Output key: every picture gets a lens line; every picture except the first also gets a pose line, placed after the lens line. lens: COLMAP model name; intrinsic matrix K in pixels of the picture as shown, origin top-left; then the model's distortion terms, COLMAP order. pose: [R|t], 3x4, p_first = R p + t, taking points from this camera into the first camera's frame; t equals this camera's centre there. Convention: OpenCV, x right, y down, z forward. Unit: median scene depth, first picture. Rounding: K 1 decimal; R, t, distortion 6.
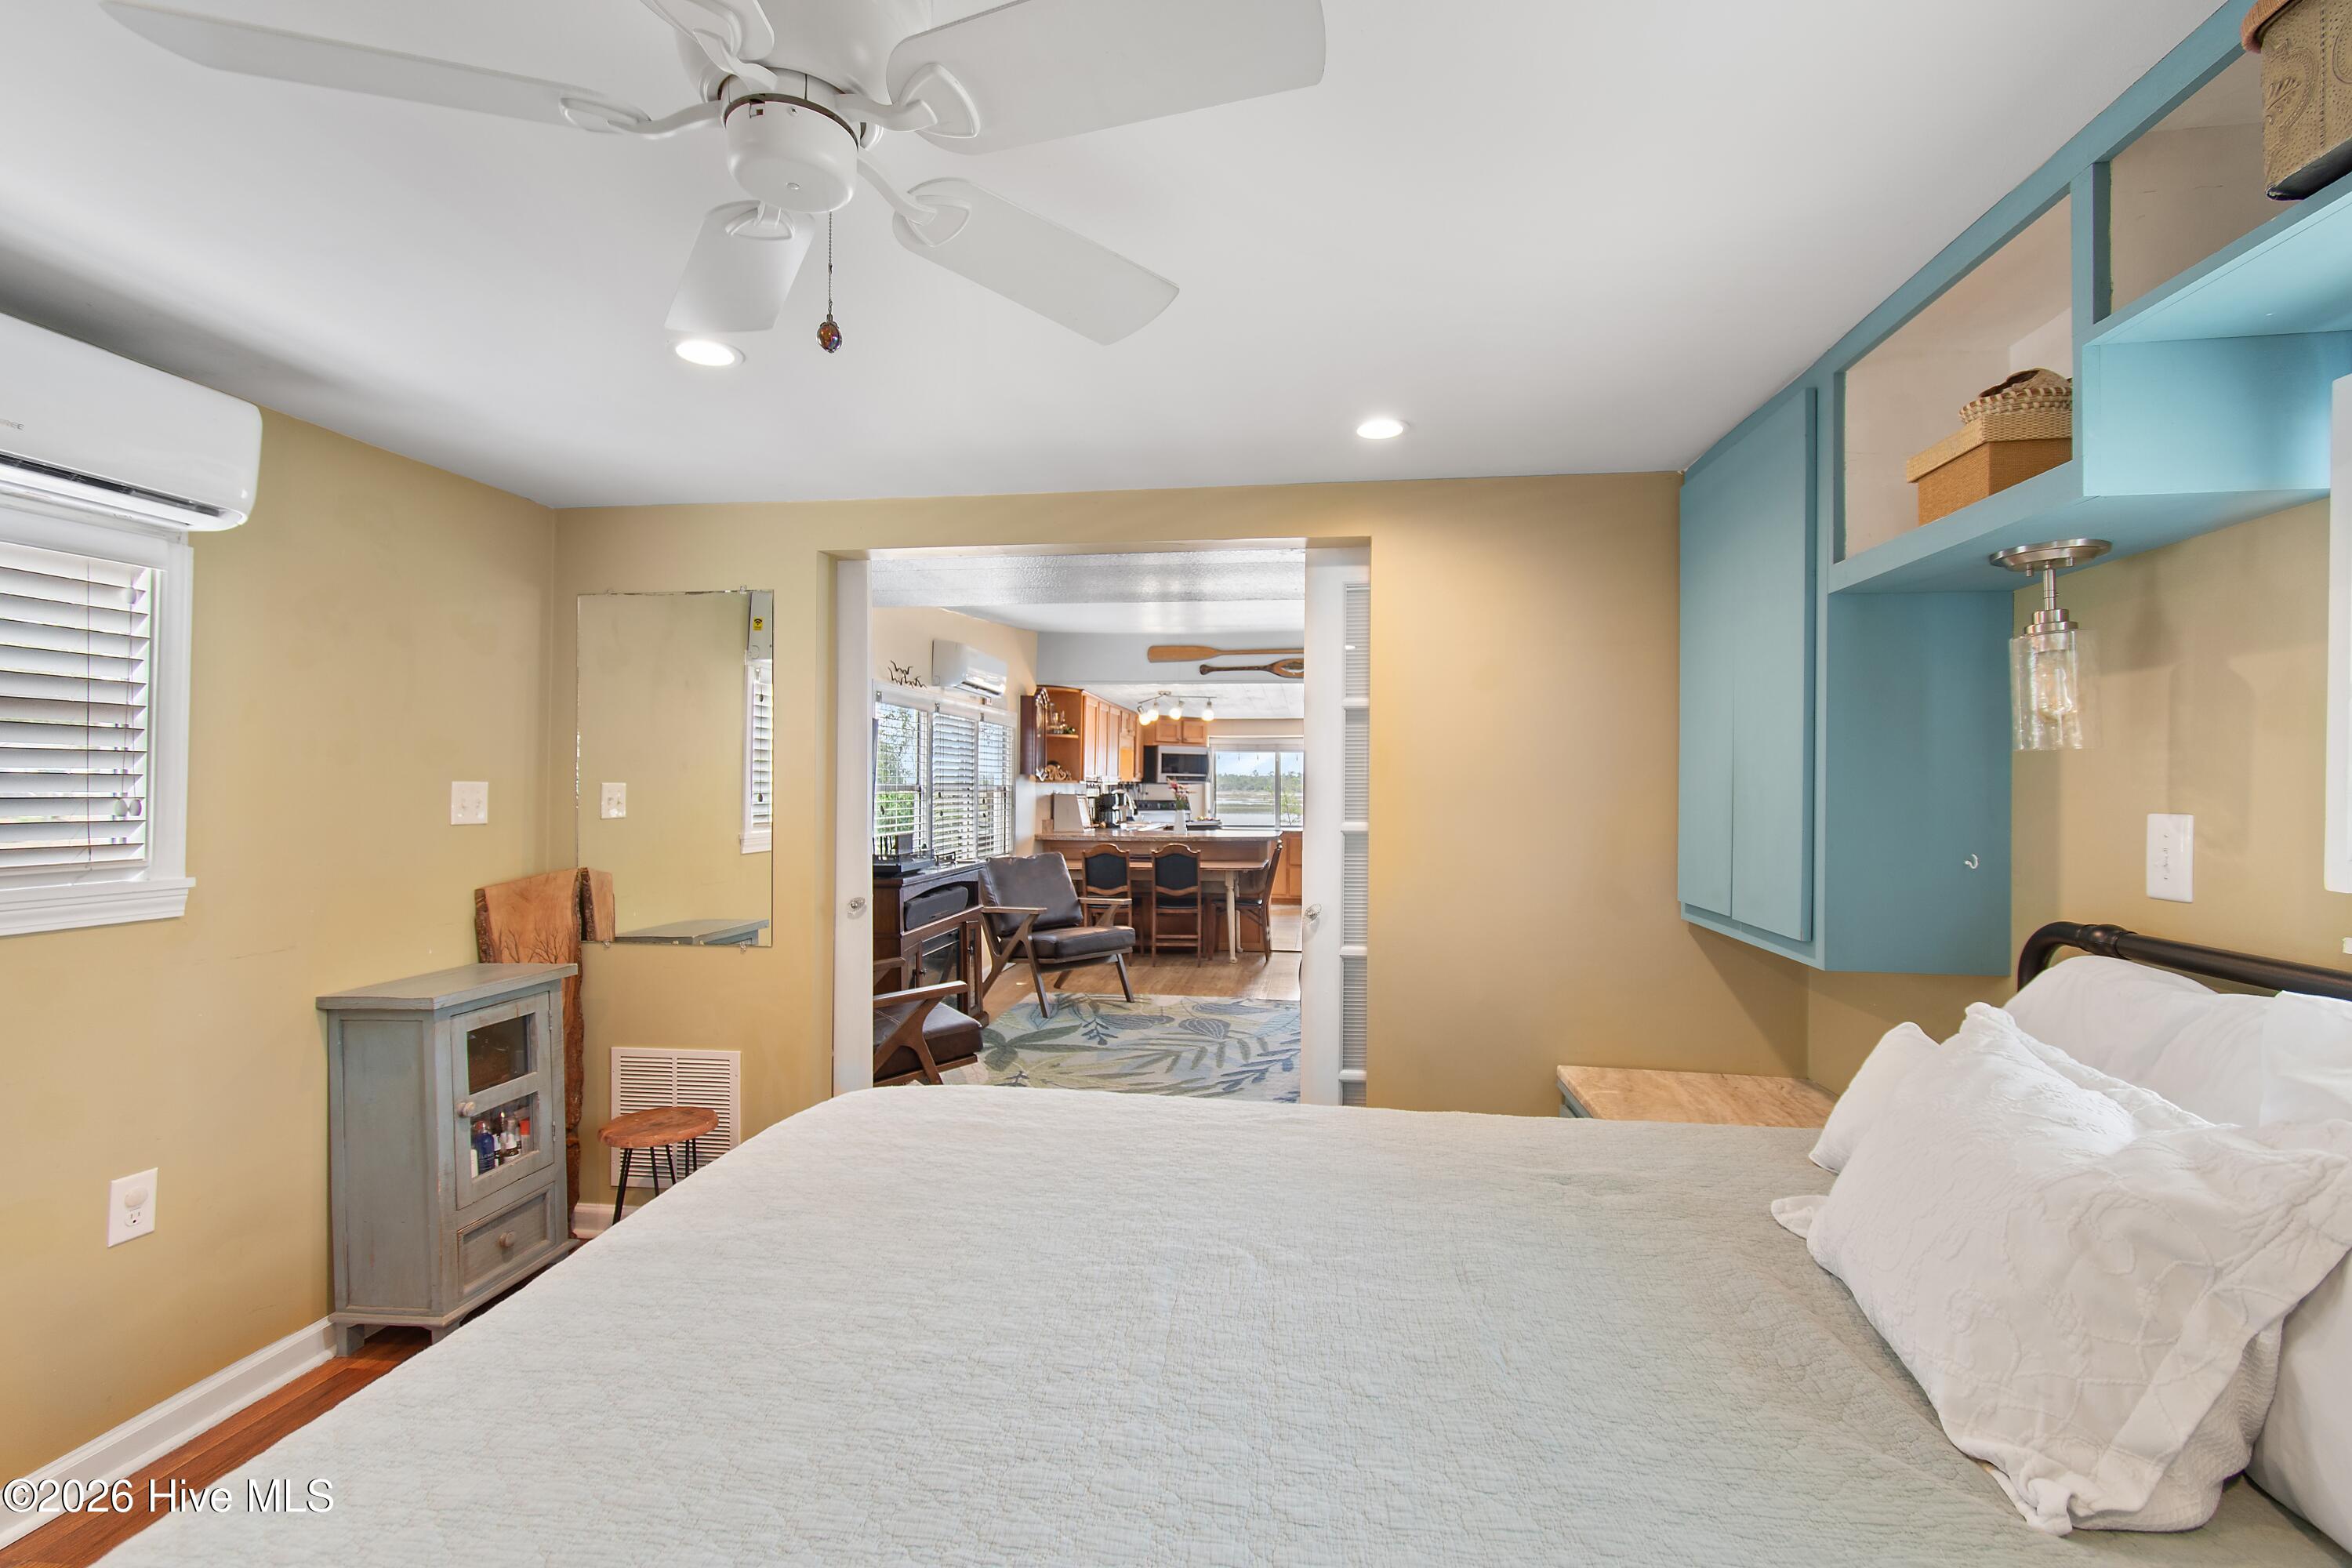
lens RADIAL K [[1037.2, 0, 1181.2], [0, 1037.2, 784.3], [0, 0, 1]] dist [0.003119, -0.001079]
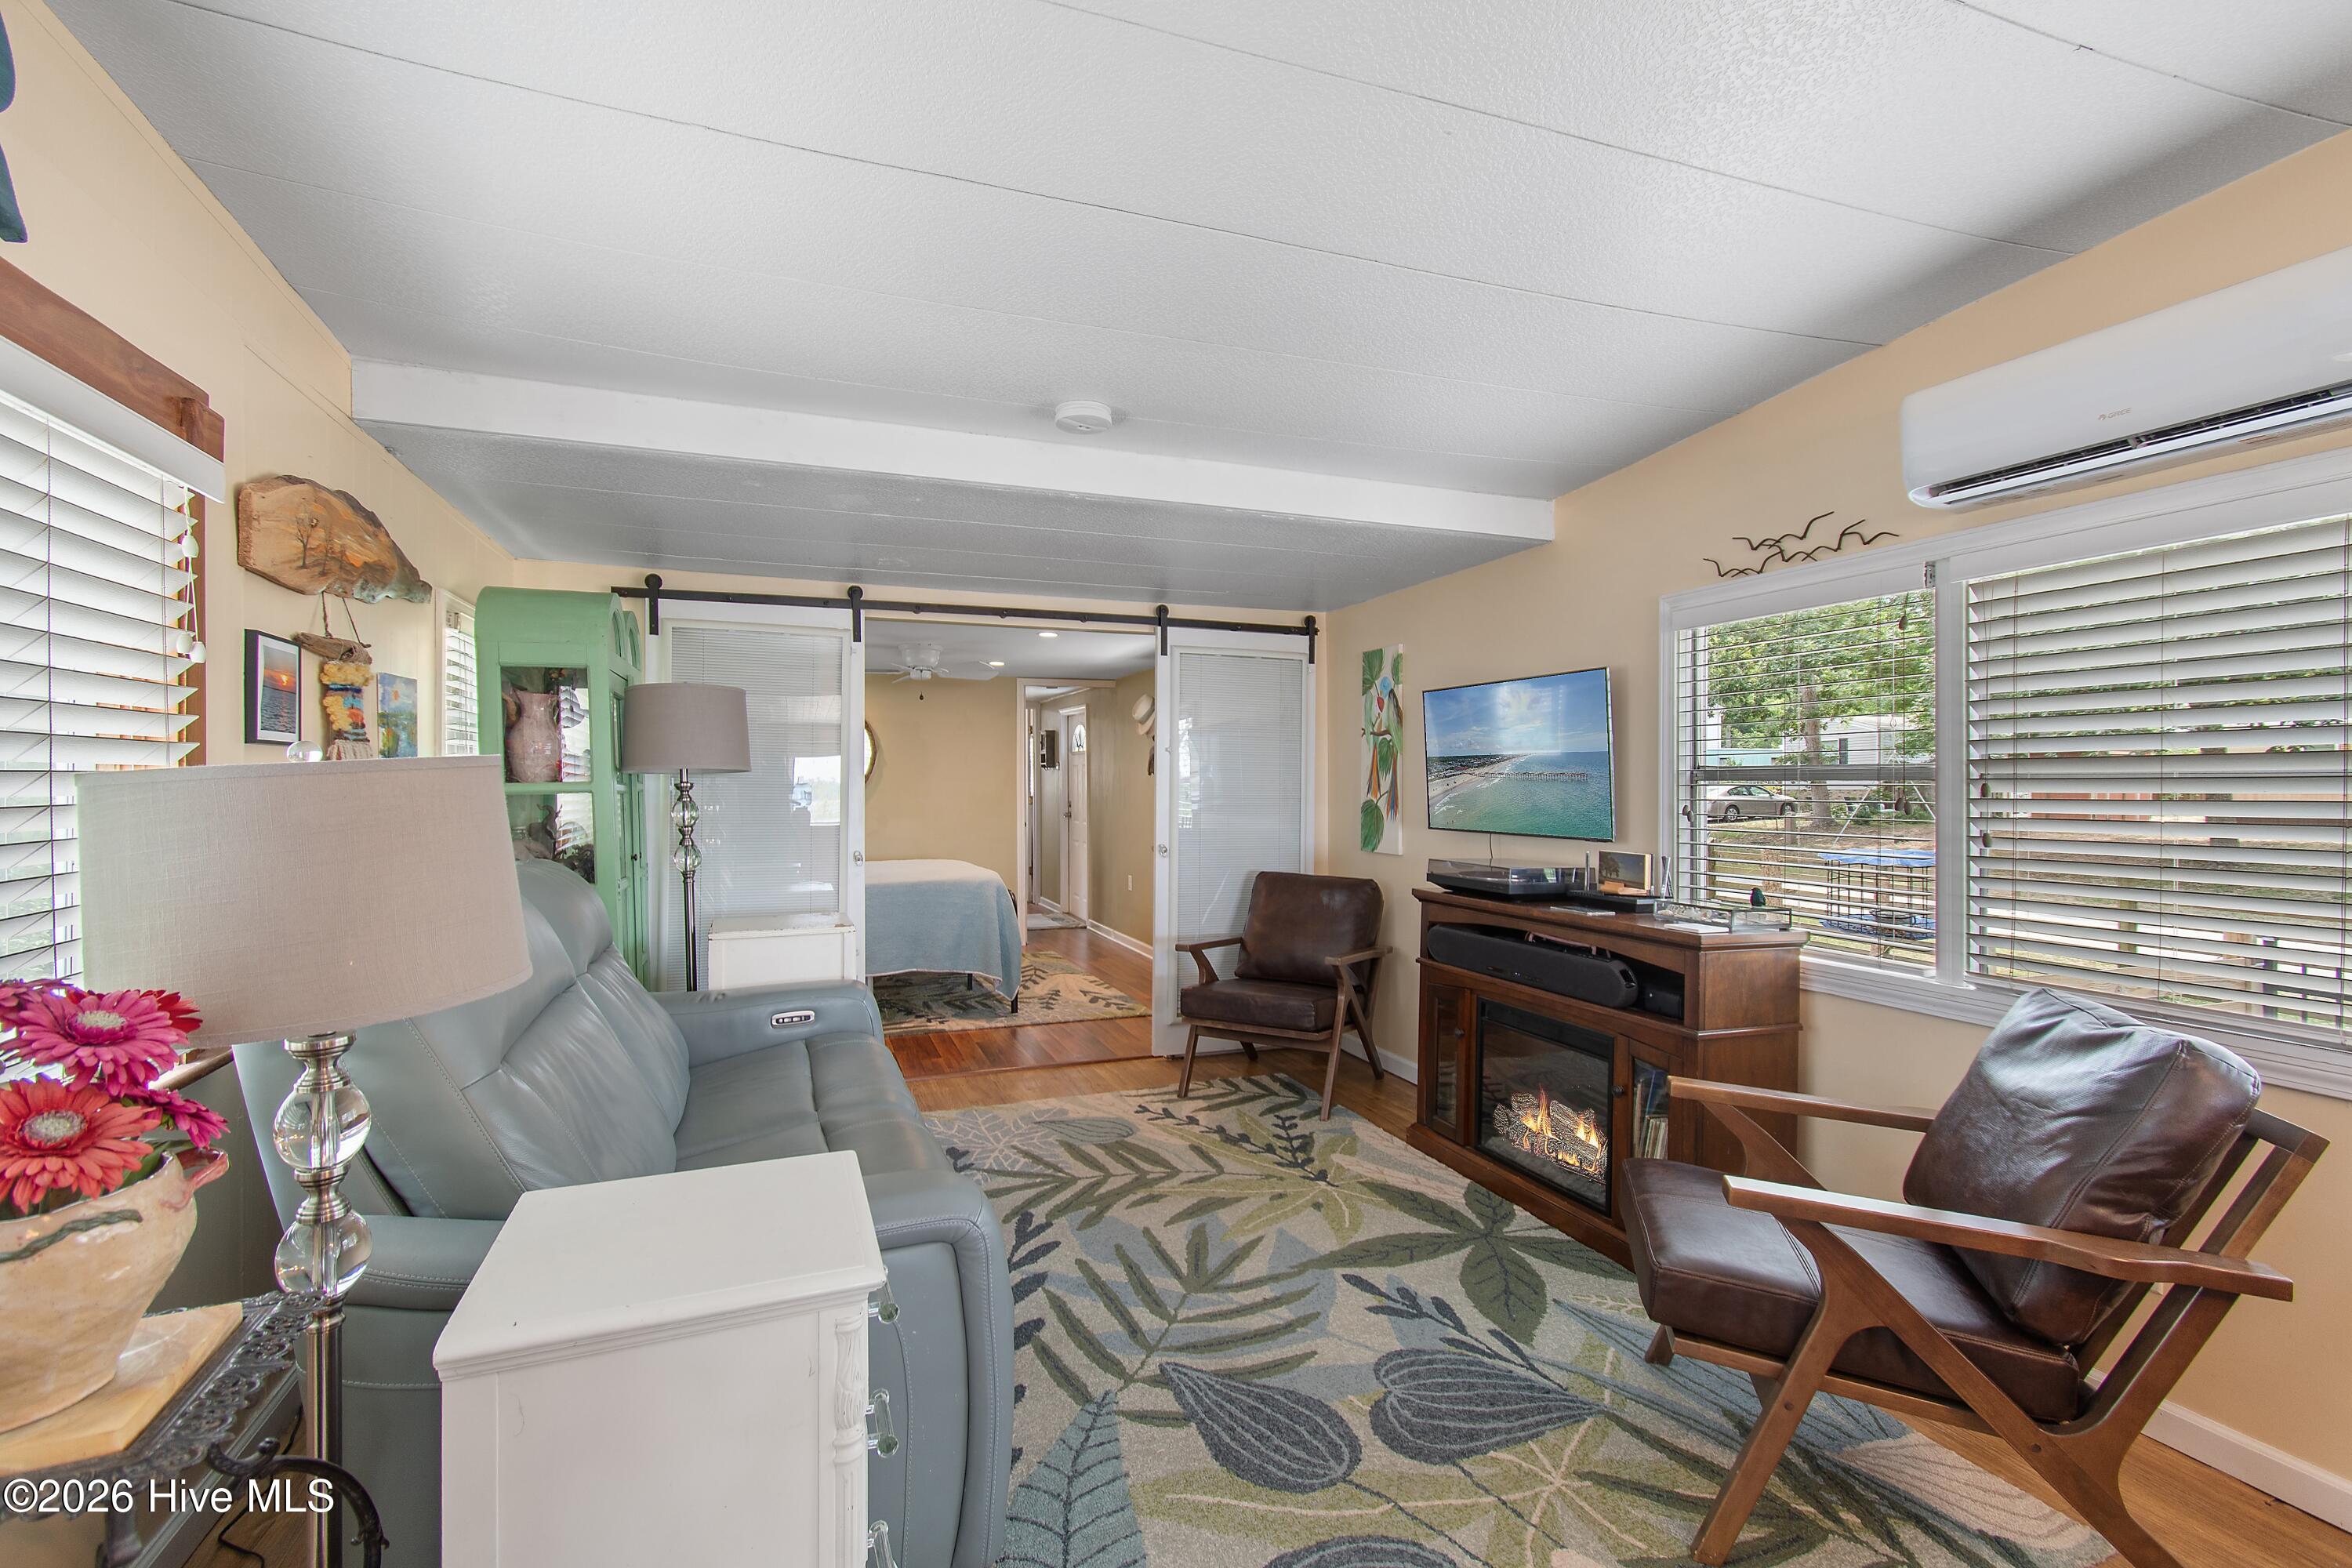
lens RADIAL K [[1032.9, 0, 1178.7], [0, 1032.9, 785.9], [0, 0, 1]] dist [0.003985, 0.000052]
pose [[-0.876990, -0.003920, -0.480493, 0.165153], [-0.003643, 0.999992, -0.001509, 0.007960], [0.480495, 0.000427, -0.876998, 0.958255]]
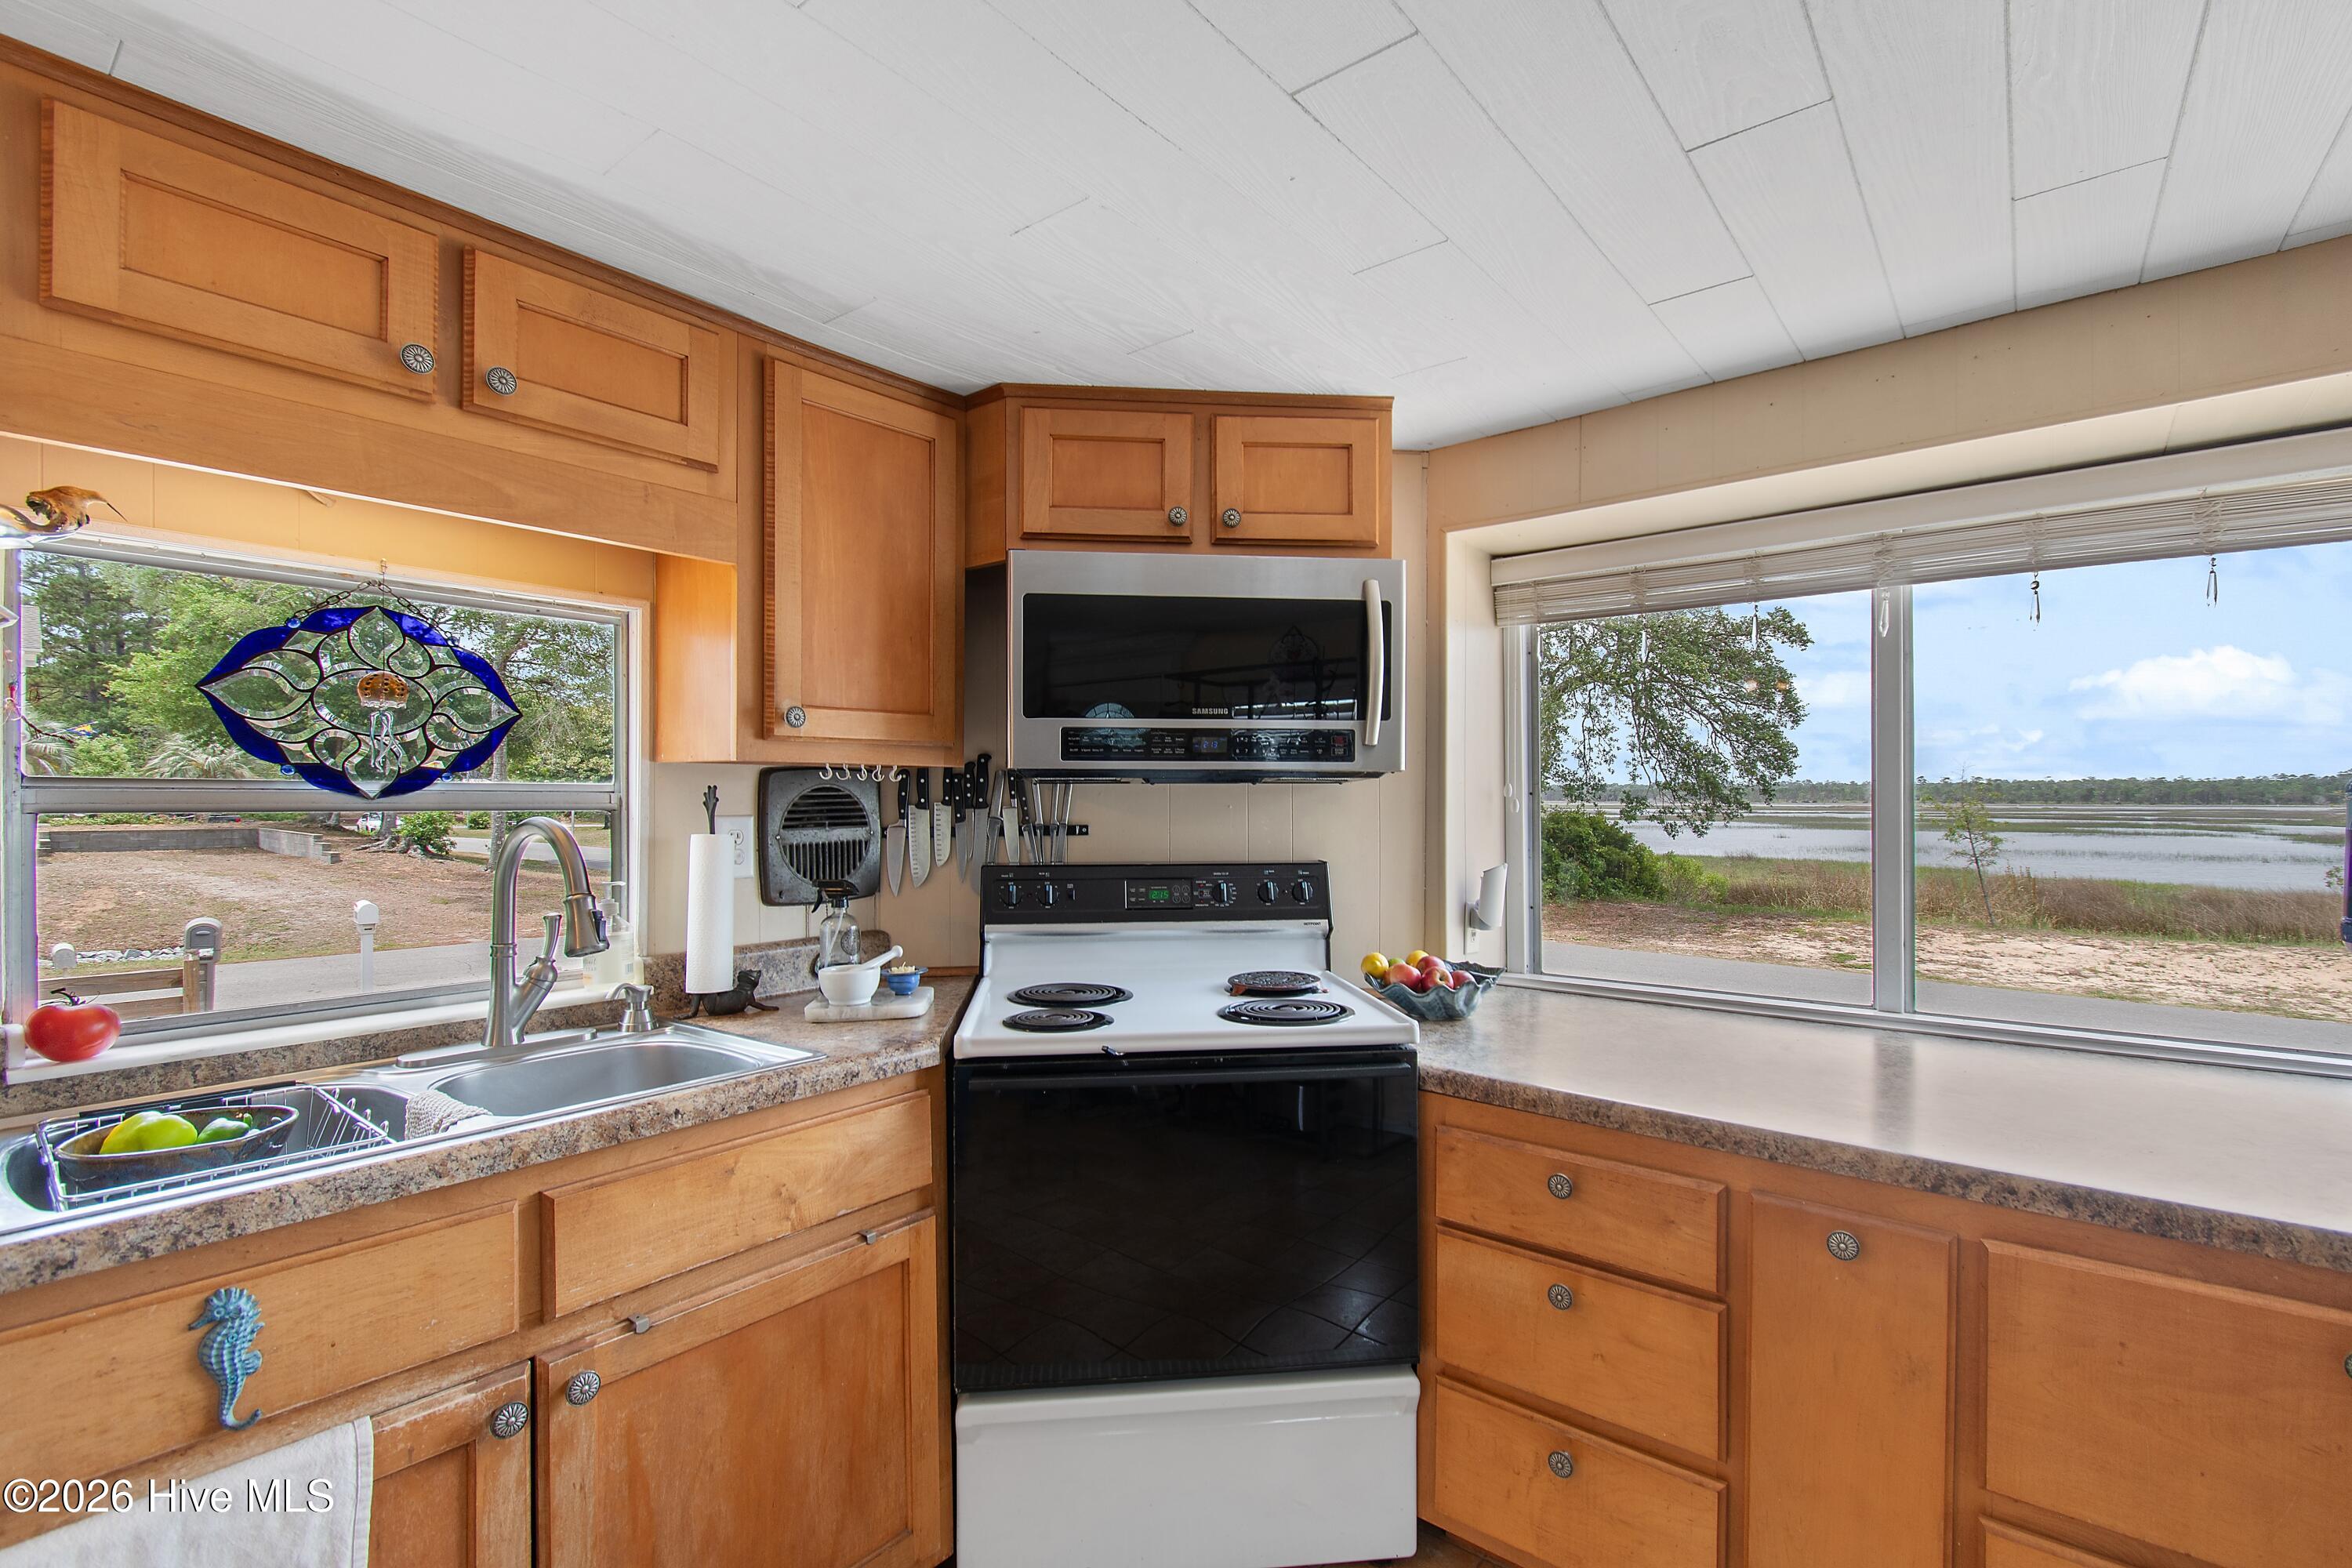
lens RADIAL K [[1048.7, 0, 1180.5], [0, 1048.7, 799.9], [0, 0, 1]] dist [0.001629, -0.000666]
pose [[0.854860, -0.006730, -0.518816, 0.136461], [0.008707, 0.999961, 0.001375, 0.005145], [0.518786, -0.005692, 0.854885, 1.308600]]
